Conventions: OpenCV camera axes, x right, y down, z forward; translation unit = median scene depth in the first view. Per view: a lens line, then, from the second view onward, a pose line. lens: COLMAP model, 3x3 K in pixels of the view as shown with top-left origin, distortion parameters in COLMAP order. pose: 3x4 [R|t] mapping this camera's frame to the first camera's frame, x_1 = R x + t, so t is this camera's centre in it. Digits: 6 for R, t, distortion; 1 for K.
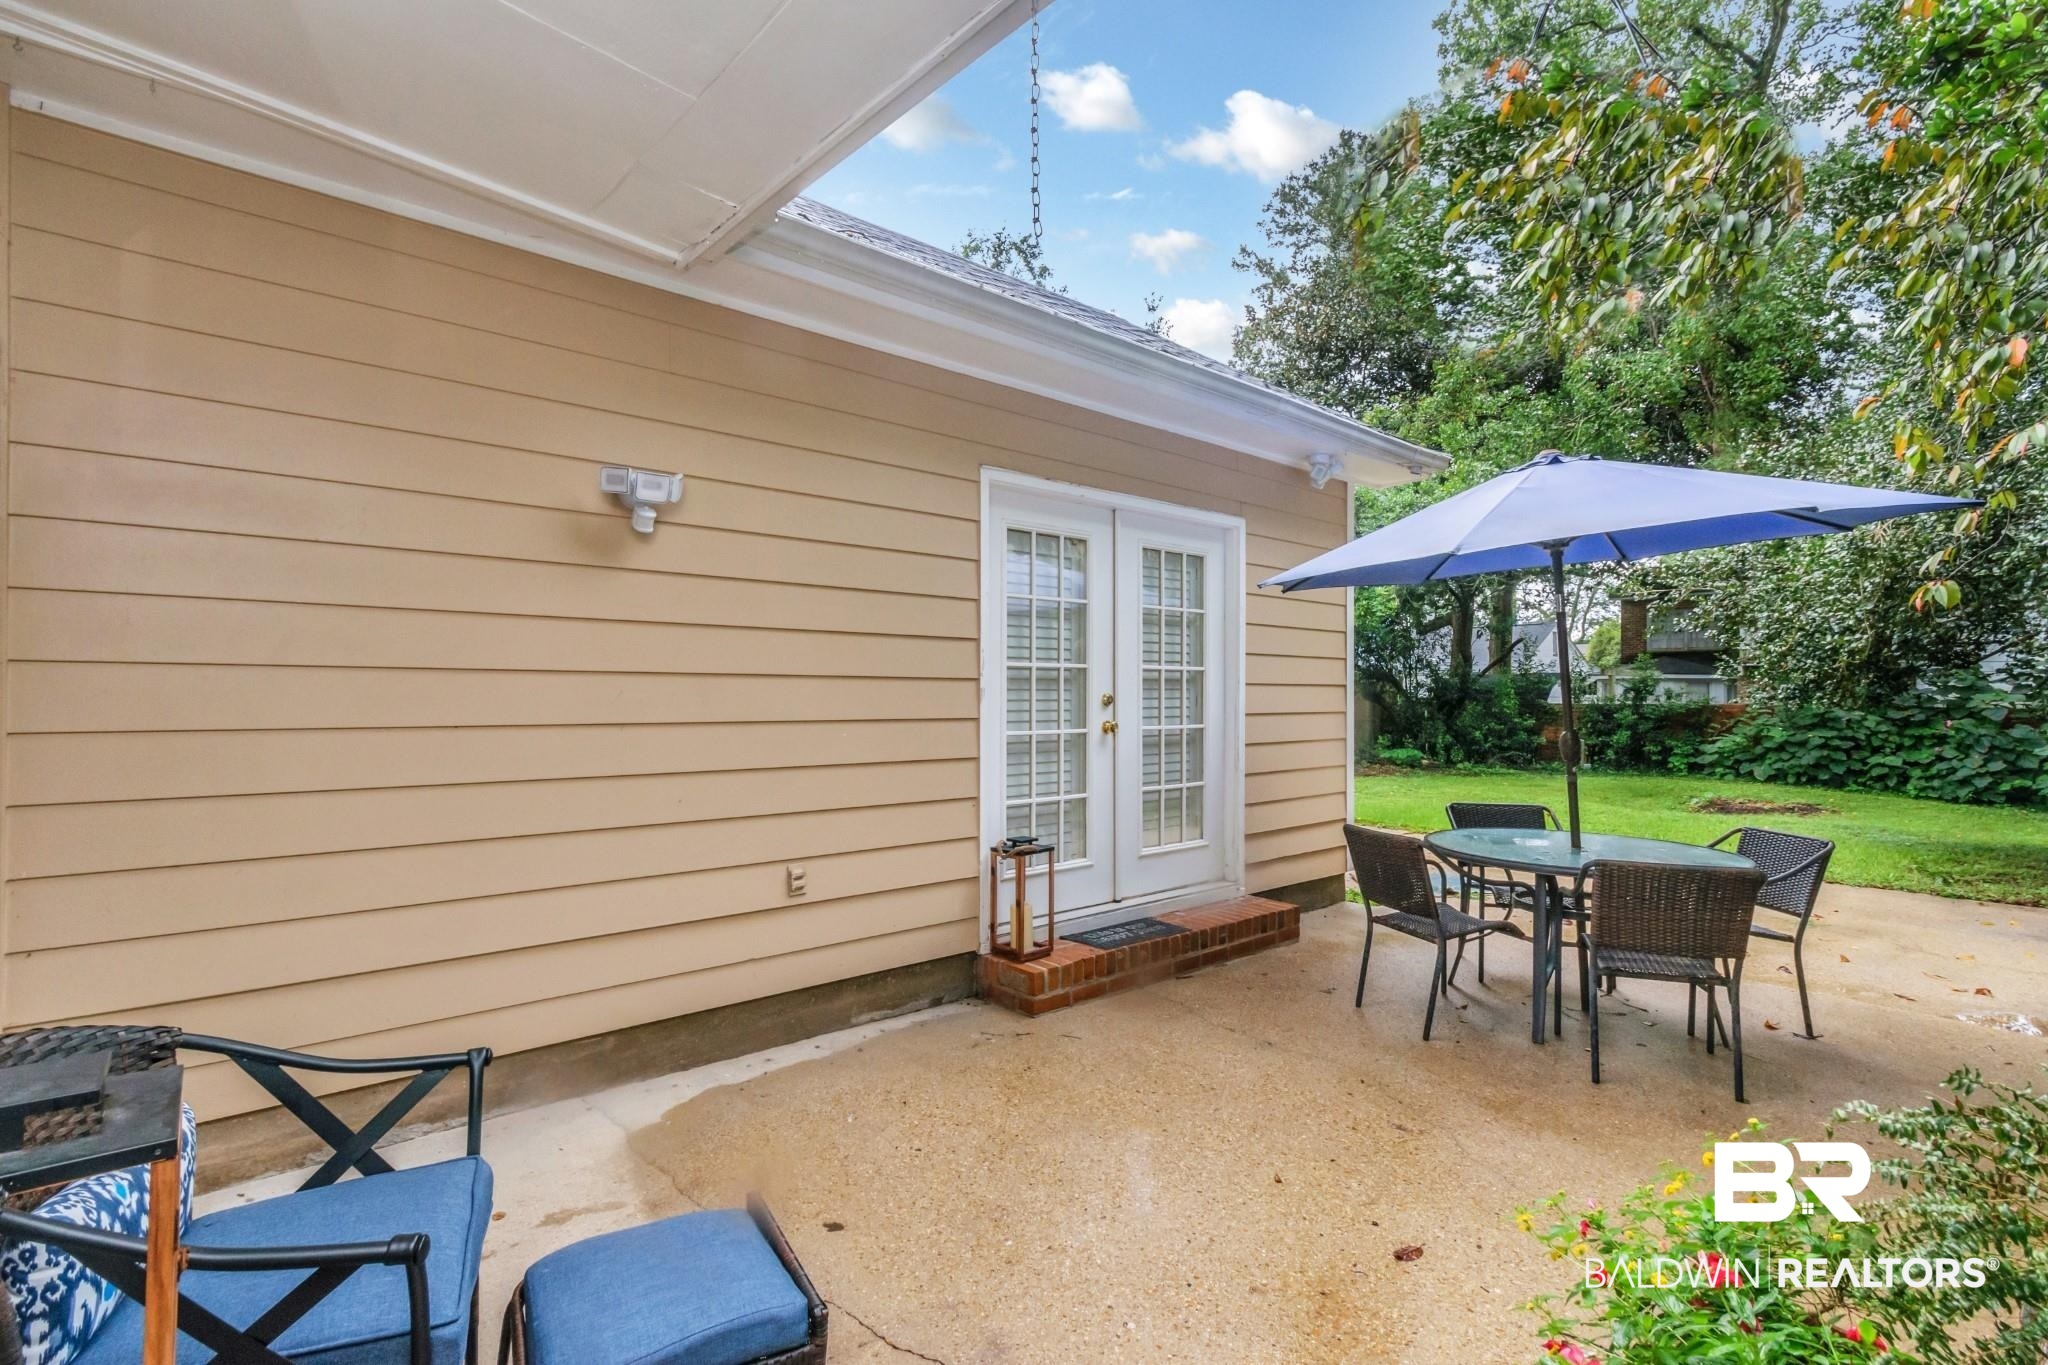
lens RADIAL K [[977.3, 0, 993.8], [0, 977.3, 694.4], [0, 0, 1]] dist [0.009529, 0.000504]
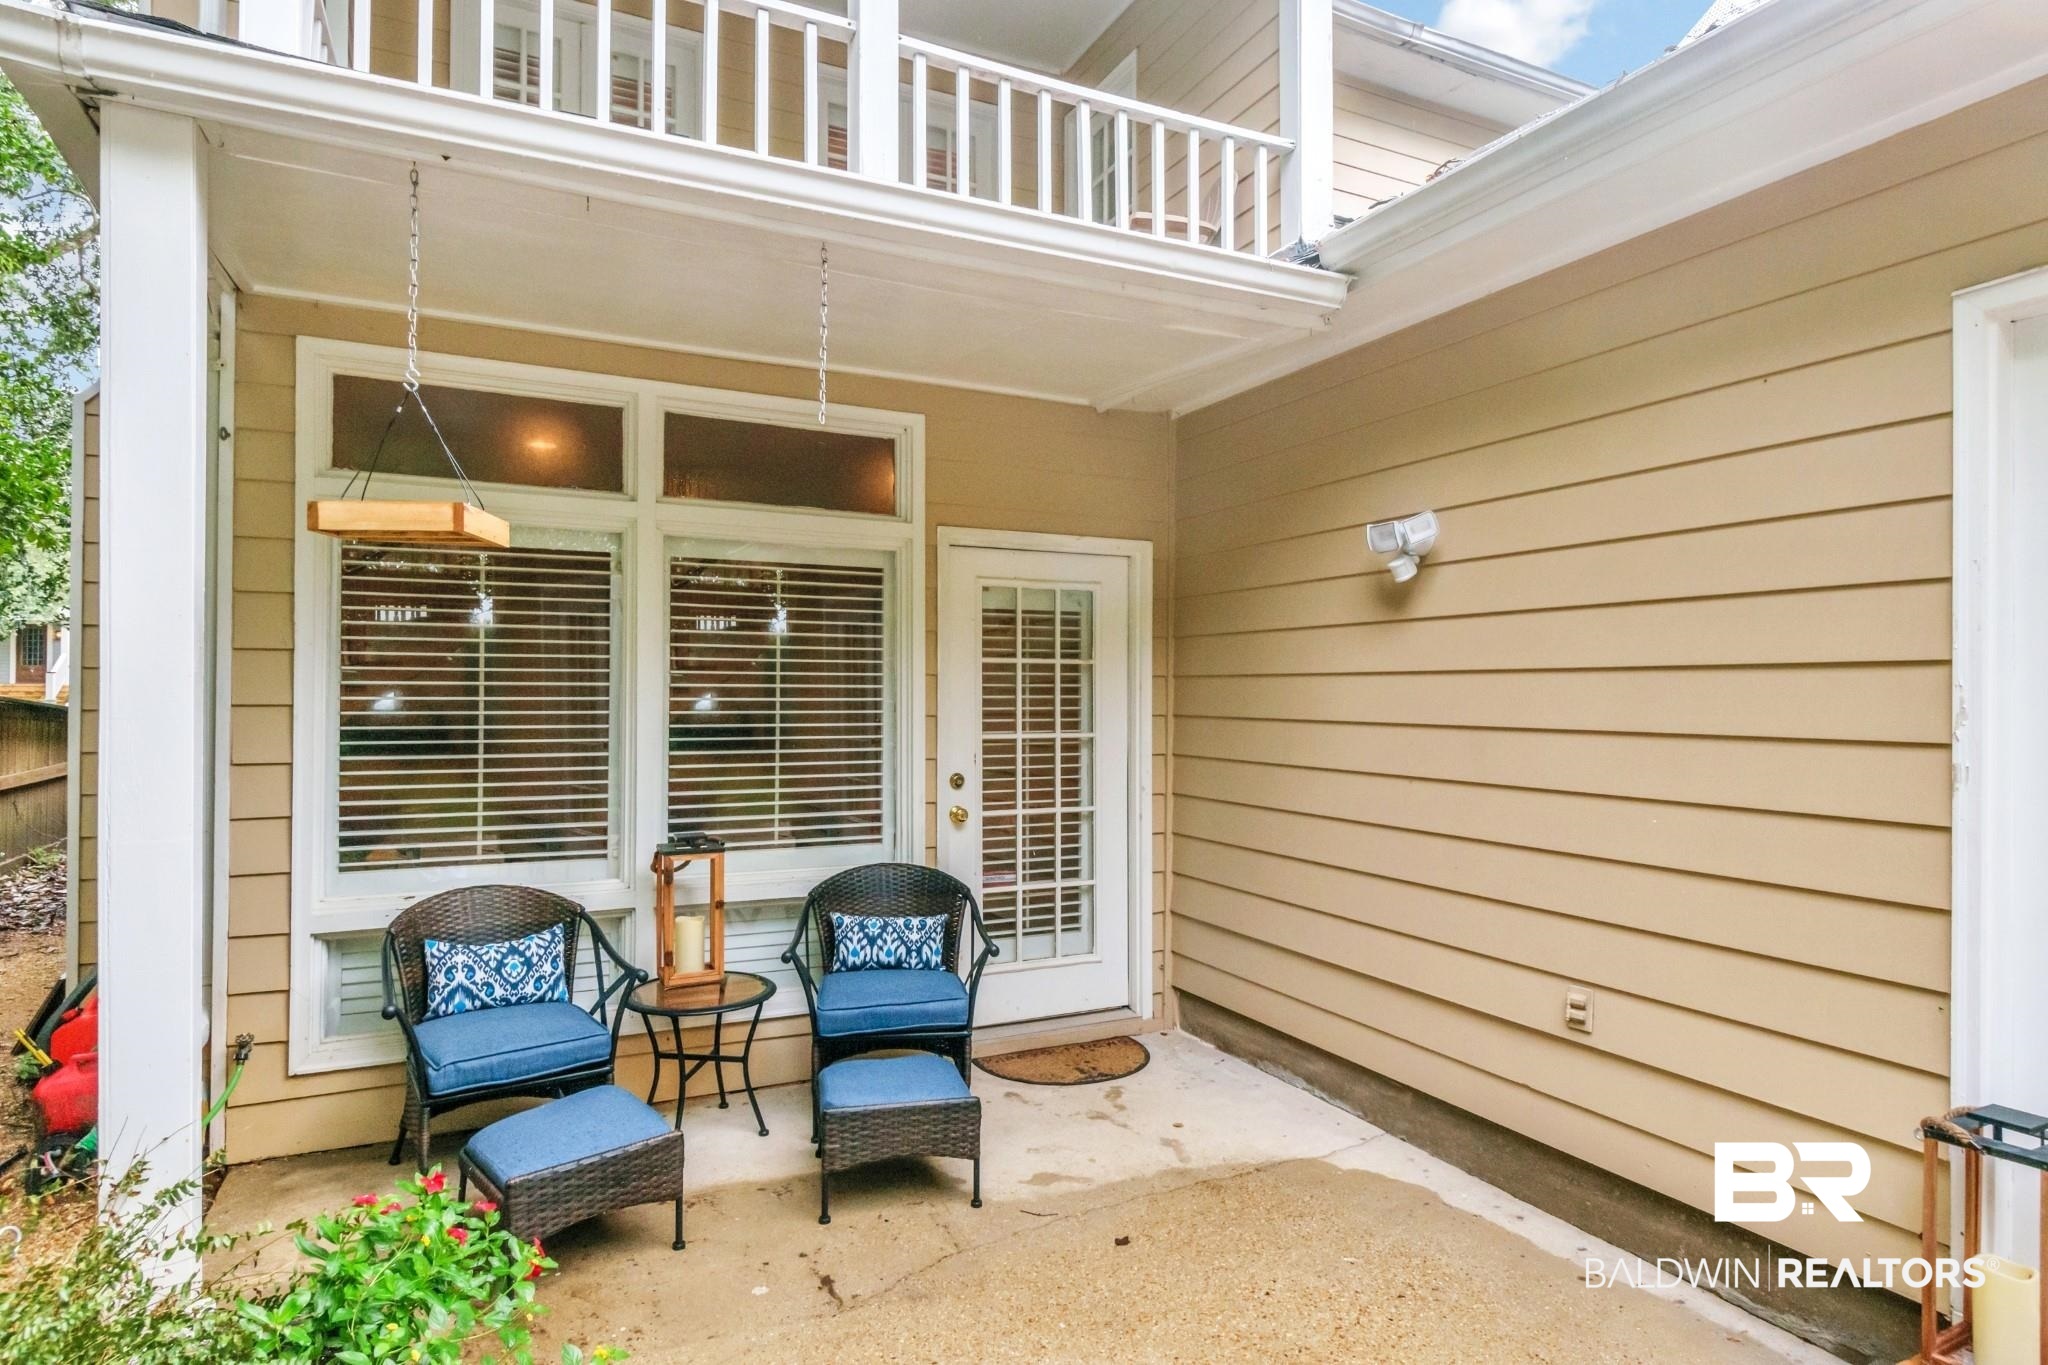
lens RADIAL K [[1146.8, 0, 1044.5], [0, 1146.8, 688.5], [0, 0, 1]] dist [0.013659, -0.003104]
pose [[-0.258157, -0.012886, -0.966017, 0.776008], [-0.007811, 0.999906, -0.011251, -0.040410], [0.966071, 0.004641, -0.258233, 0.873559]]
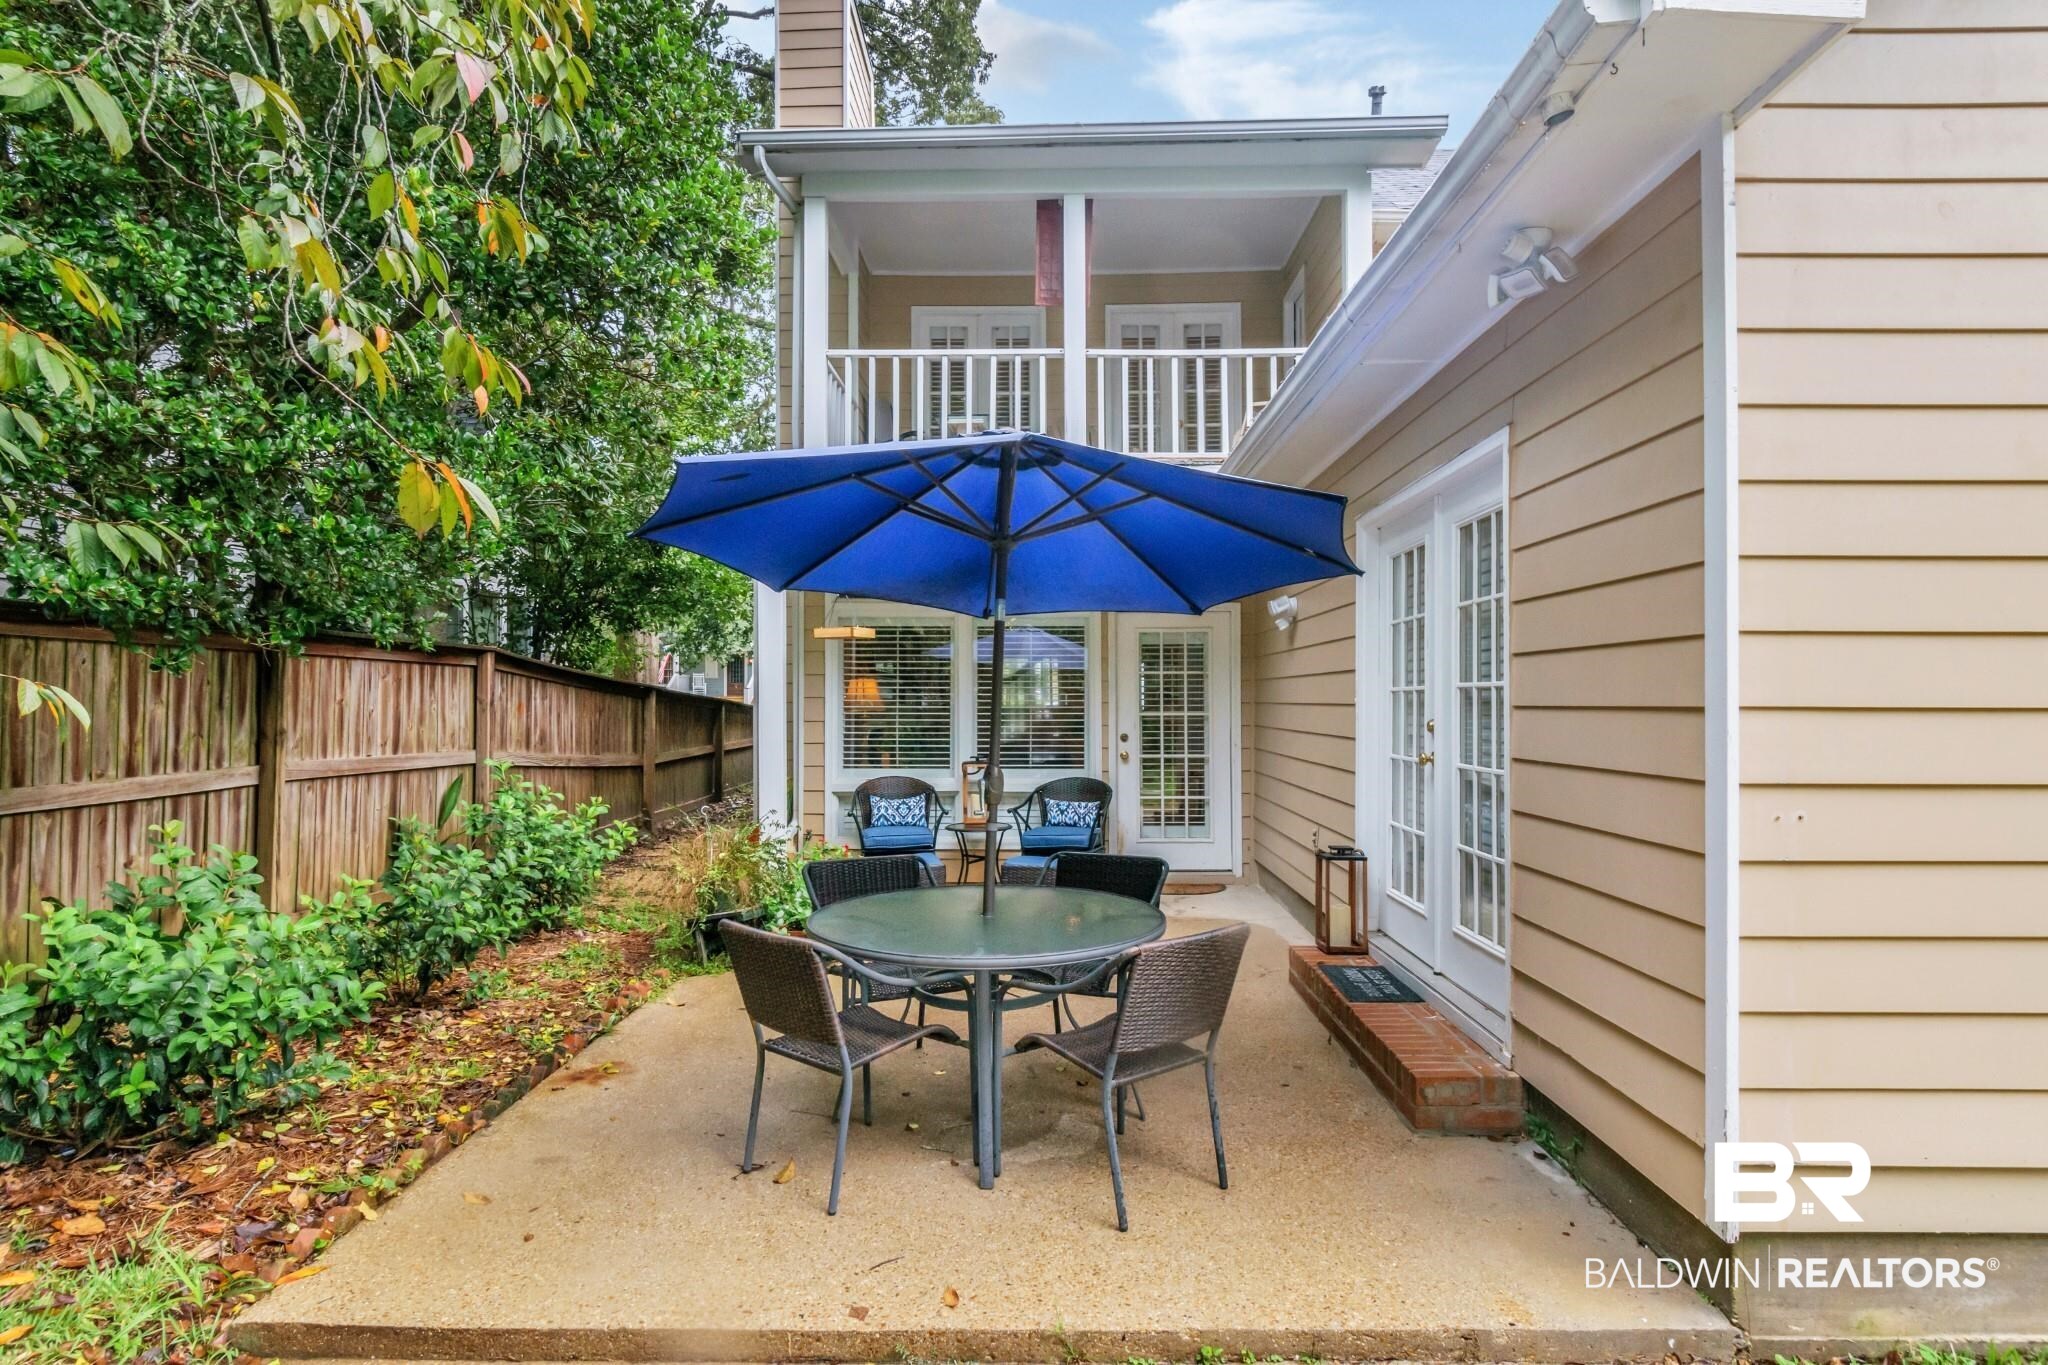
lens RADIAL K [[1146.8, 0, 1039.5], [0, 1146.8, 704.7], [0, 0, 1]] dist [0.013659, -0.003104]
pose [[-0.659778, -0.000338, -0.751460, 1.575197], [-0.002738, 0.999994, 0.001954, -0.021368], [0.751455, 0.003346, -0.659775, 2.035973]]
